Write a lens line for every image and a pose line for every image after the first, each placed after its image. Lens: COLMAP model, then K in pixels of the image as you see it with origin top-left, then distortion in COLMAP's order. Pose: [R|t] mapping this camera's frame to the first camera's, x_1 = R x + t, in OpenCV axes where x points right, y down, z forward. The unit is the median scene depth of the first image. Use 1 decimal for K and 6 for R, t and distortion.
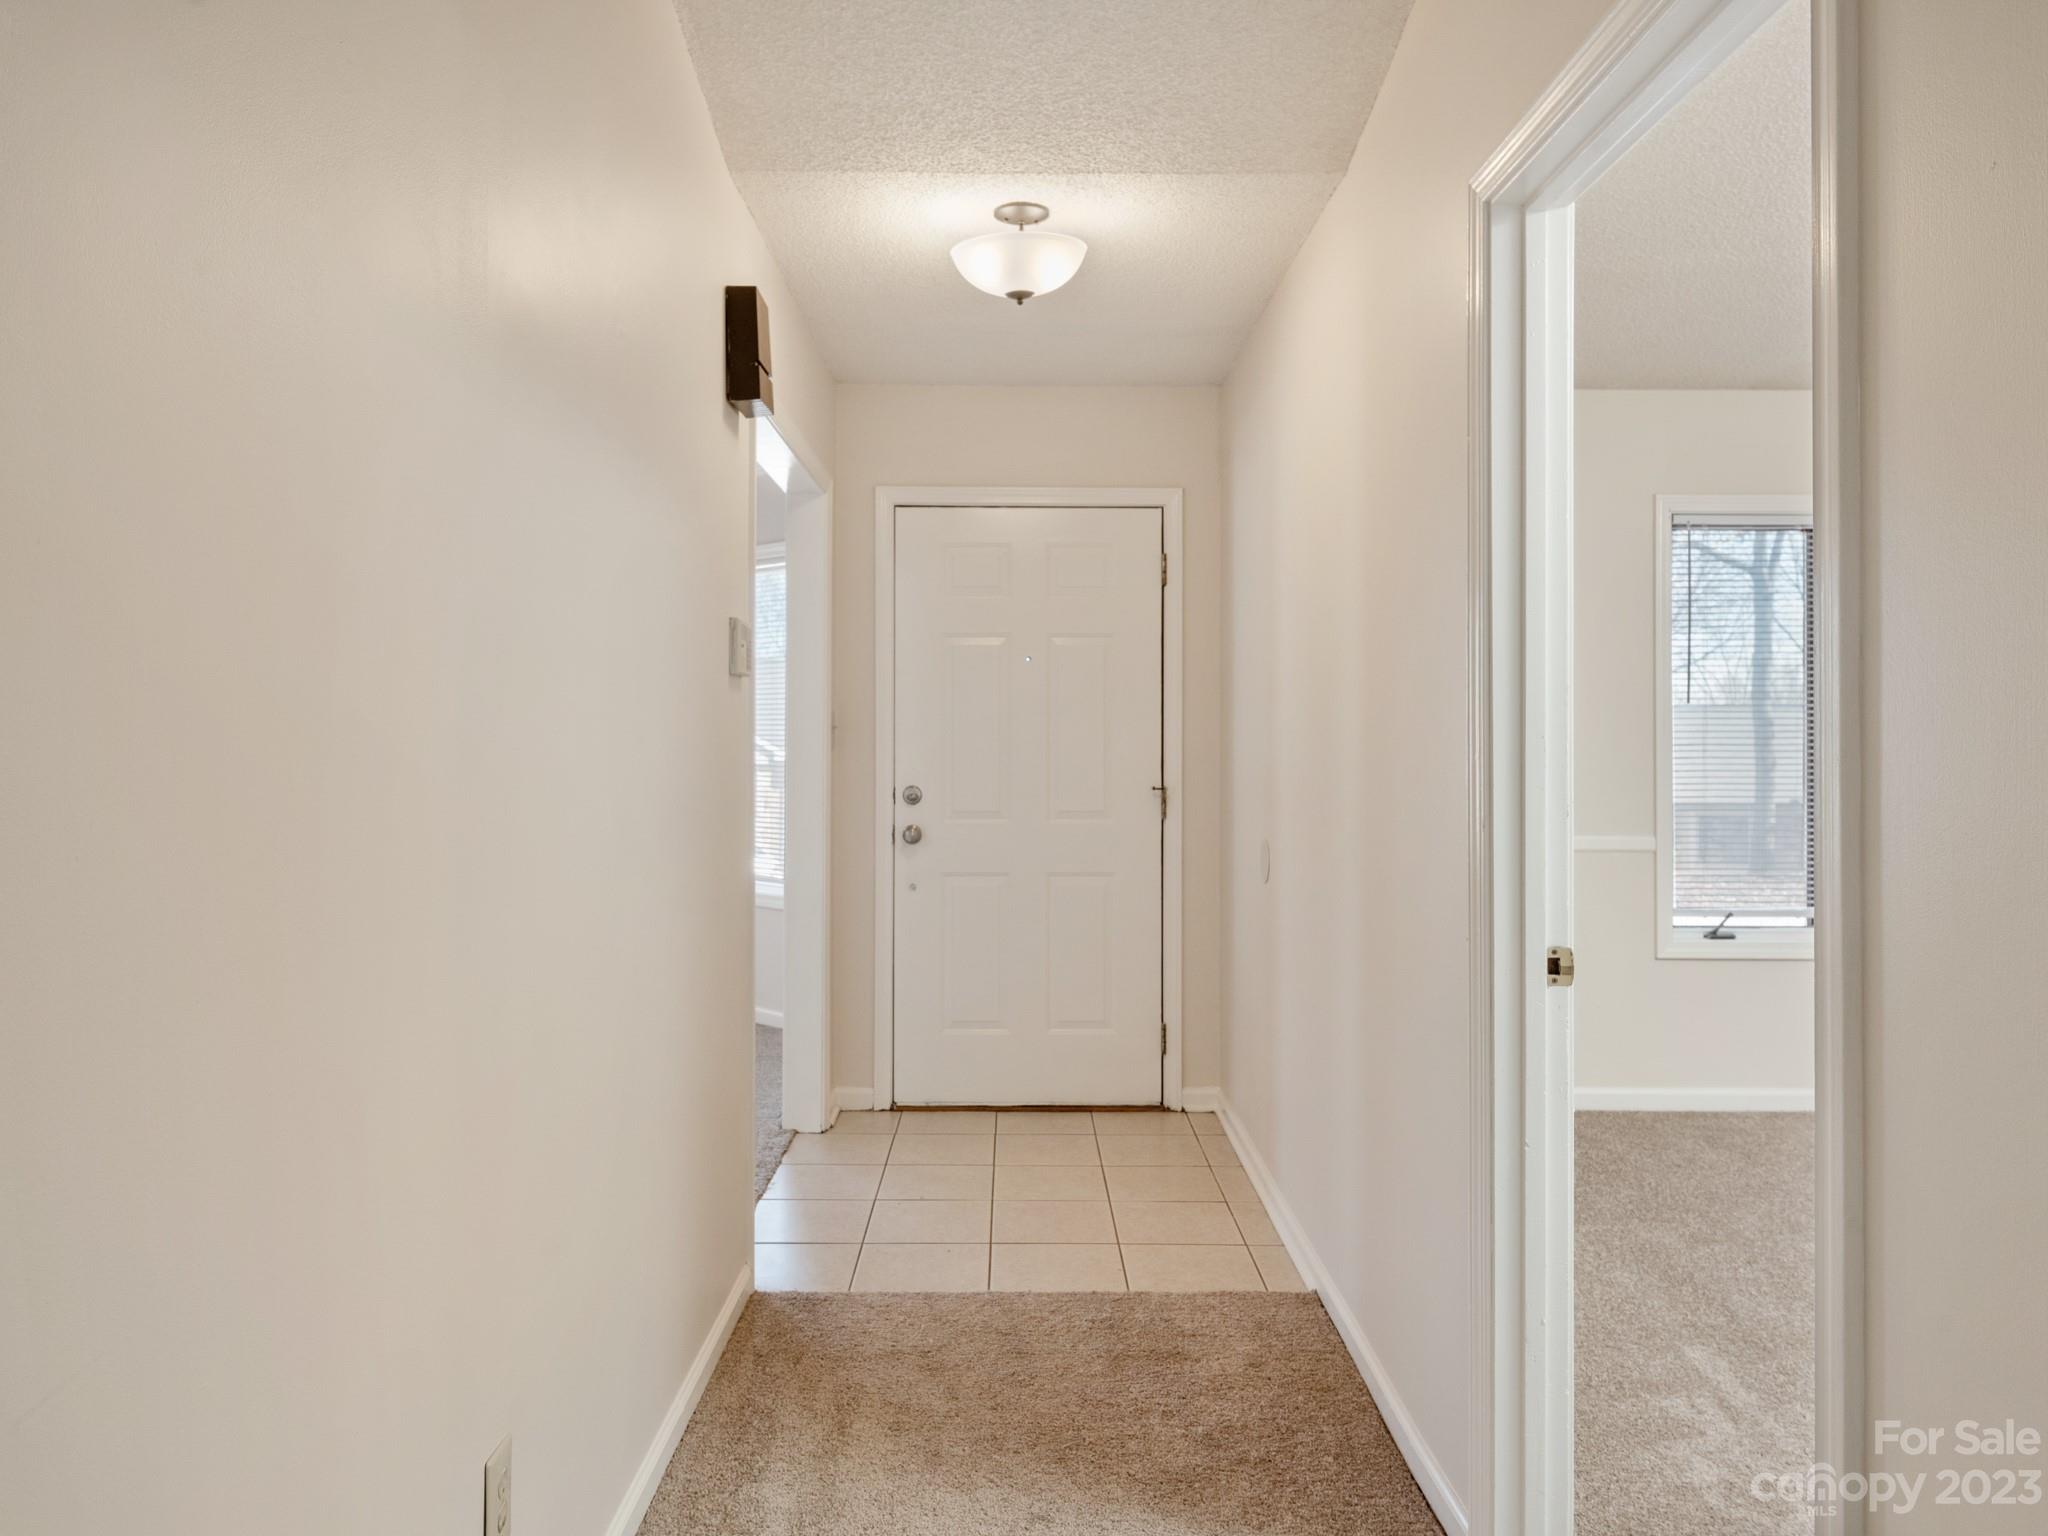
lens RADIAL K [[1403.5, 0, 1026.4], [0, 1403.5, 733.8], [0, 0, 1]] dist [0.006219, 0.002122]
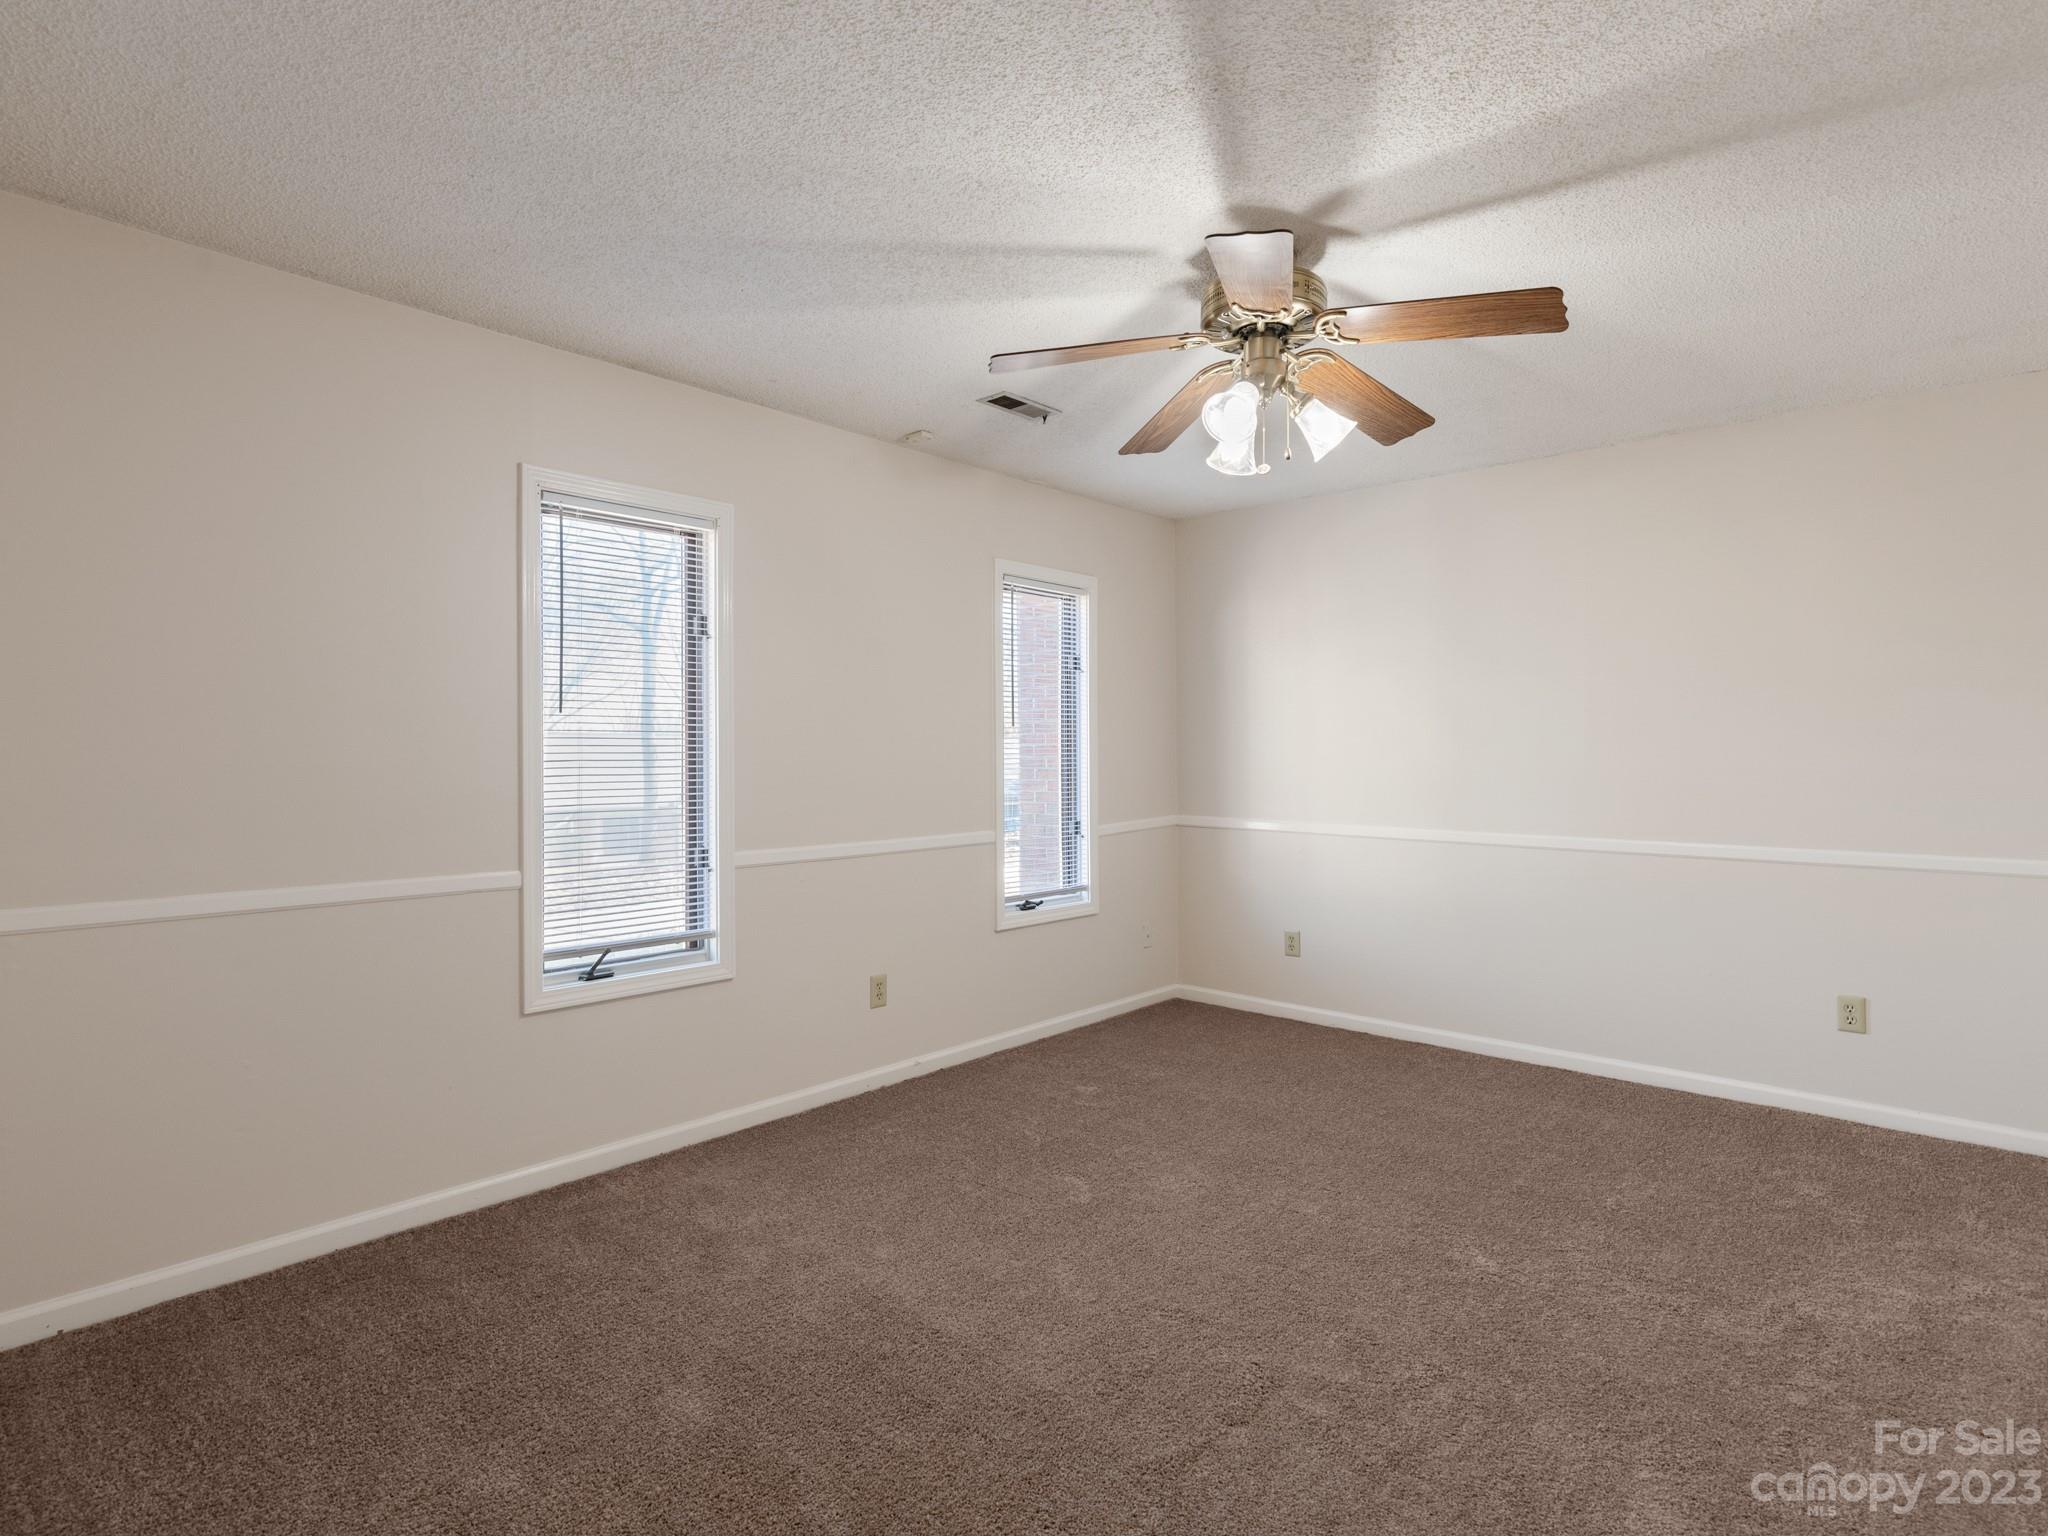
lens RADIAL K [[1064.2, 0, 1022.3], [0, 1064.2, 753.2], [0, 0, 1]] dist [0.002917, -0.005393]
pose [[0.683388, -0.000686, 0.730055, 0.186296], [0.003758, 0.999990, -0.002578, 0.005925], [-0.730045, 0.004506, 0.683384, 0.344378]]
